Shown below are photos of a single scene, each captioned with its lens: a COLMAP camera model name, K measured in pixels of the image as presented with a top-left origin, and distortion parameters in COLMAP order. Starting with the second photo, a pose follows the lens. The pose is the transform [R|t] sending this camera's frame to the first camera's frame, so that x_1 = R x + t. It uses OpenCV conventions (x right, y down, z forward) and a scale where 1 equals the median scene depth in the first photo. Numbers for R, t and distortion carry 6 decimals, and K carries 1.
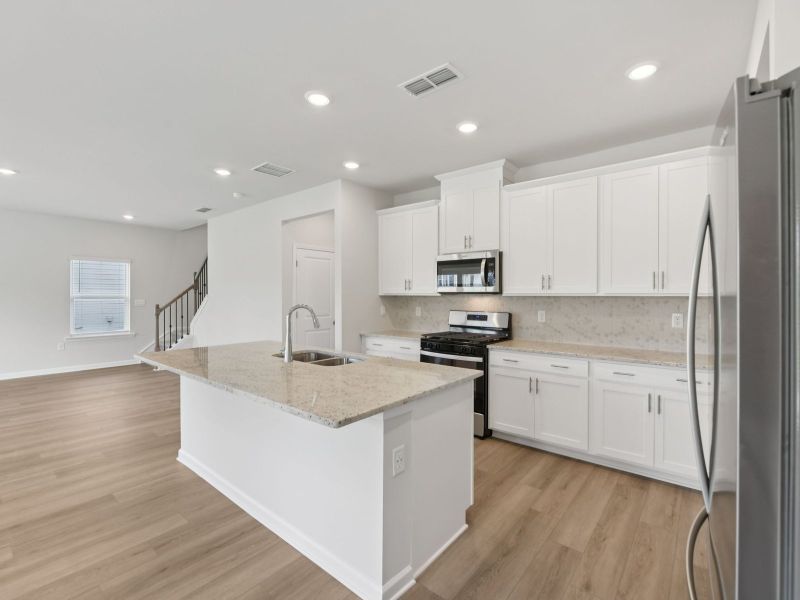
lens RADIAL K [[368.6, 0, 411.0], [0, 368.6, 298.6], [0, 0, 1]] dist [-0.004050, -0.000827]
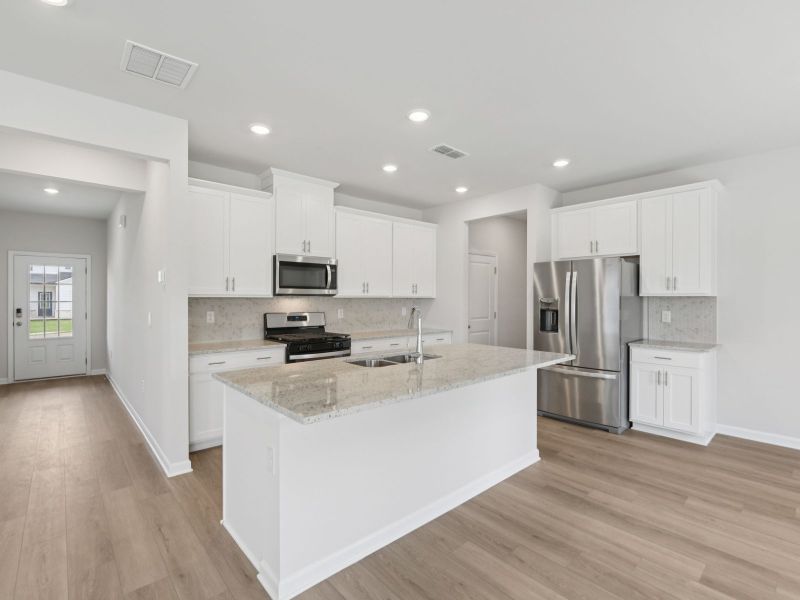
lens RADIAL K [[382.7, 0, 400.0], [0, 382.7, 300.0], [0, 0, 1]] dist [-0.005854, -0.000599]
pose [[0.160526, -0.007101, 0.987006, -0.933391], [0.006836, 0.999958, 0.006082, -0.005842], [-0.987008, 0.005771, 0.160568, 0.595741]]
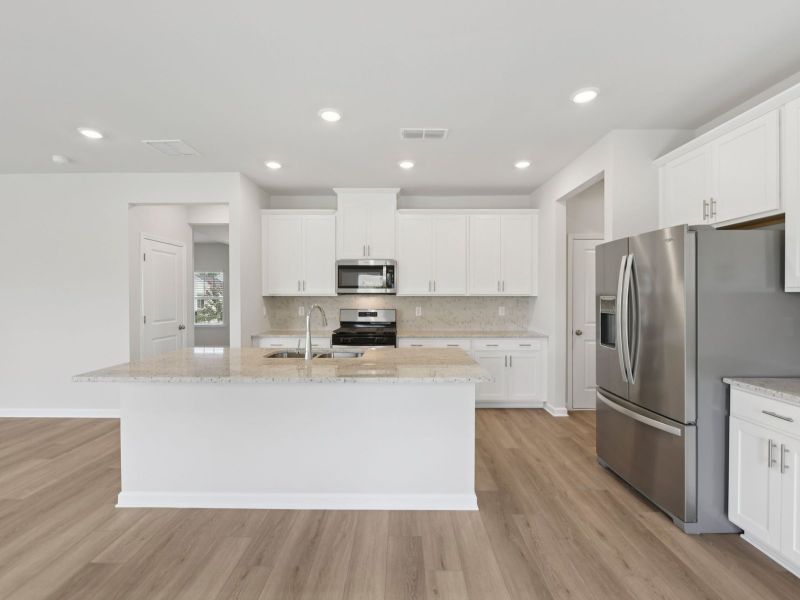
lens RADIAL K [[361.1, 0, 400.0], [0, 361.1, 300.0], [0, 0, 1]] dist [-0.005014, -0.000791]
pose [[0.781404, -0.008122, 0.623973, -0.517142], [0.006399, 0.999967, 0.005003, -0.000142], [-0.623993, 0.000084, 0.781430, 0.026451]]
